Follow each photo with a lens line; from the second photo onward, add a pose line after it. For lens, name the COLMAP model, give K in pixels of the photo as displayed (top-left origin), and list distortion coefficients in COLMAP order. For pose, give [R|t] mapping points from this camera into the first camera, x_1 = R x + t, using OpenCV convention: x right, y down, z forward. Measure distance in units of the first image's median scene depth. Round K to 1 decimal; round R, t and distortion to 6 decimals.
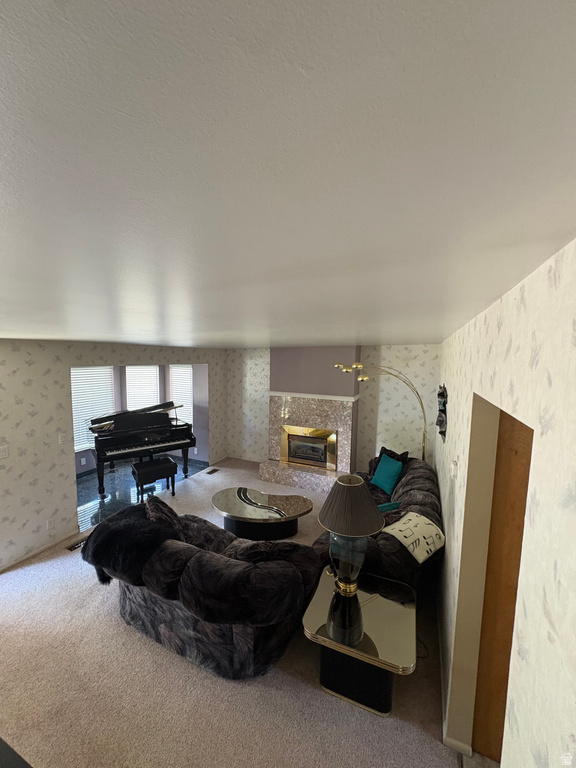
lens RADIAL K [[306.2, 0, 289.1], [0, 306.2, 384.8], [0, 0, 1]] dist [-0.000622, 0.000084]
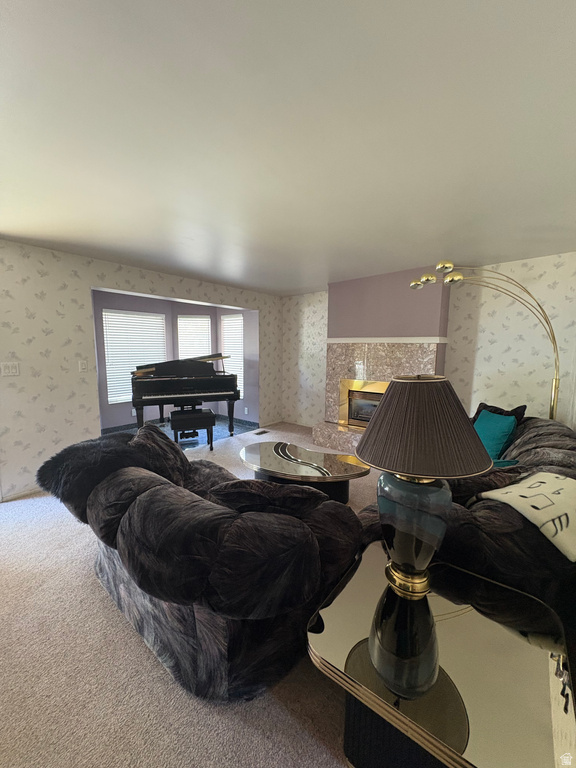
lens RADIAL K [[306.2, 0, 288.5], [0, 306.2, 385.9], [0, 0, 1]] dist [-0.000622, 0.000084]
pose [[0.967017, 0.023628, -0.253615, 0.069810], [-0.016351, 0.999393, 0.030765, 0.185003], [0.254188, -0.025603, 0.966816, 0.264895]]
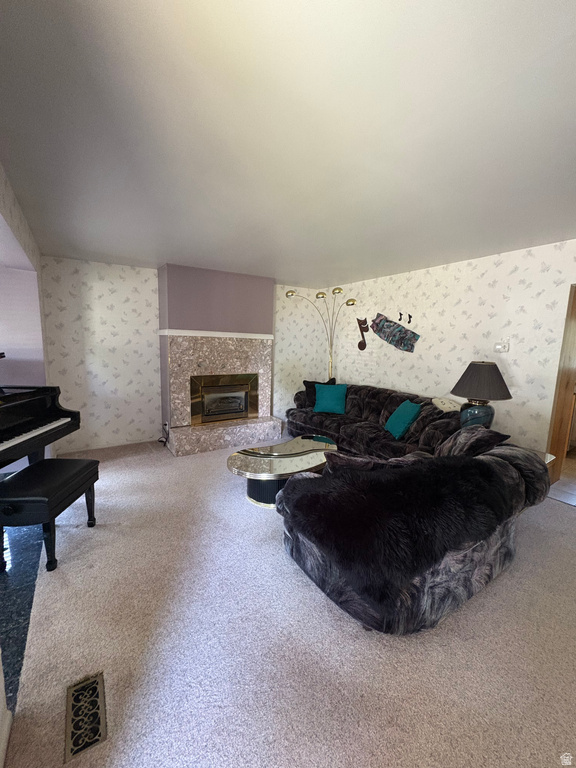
lens RADIAL K [[306.2, 0, 285.4], [0, 306.2, 385.9], [0, 0, 1]] dist [-0.000622, 0.000084]
pose [[0.532134, -0.114190, 0.838924, -0.762180], [0.058518, 0.993454, 0.098105, 0.141008], [-0.844635, -0.003113, 0.535333, 0.608328]]
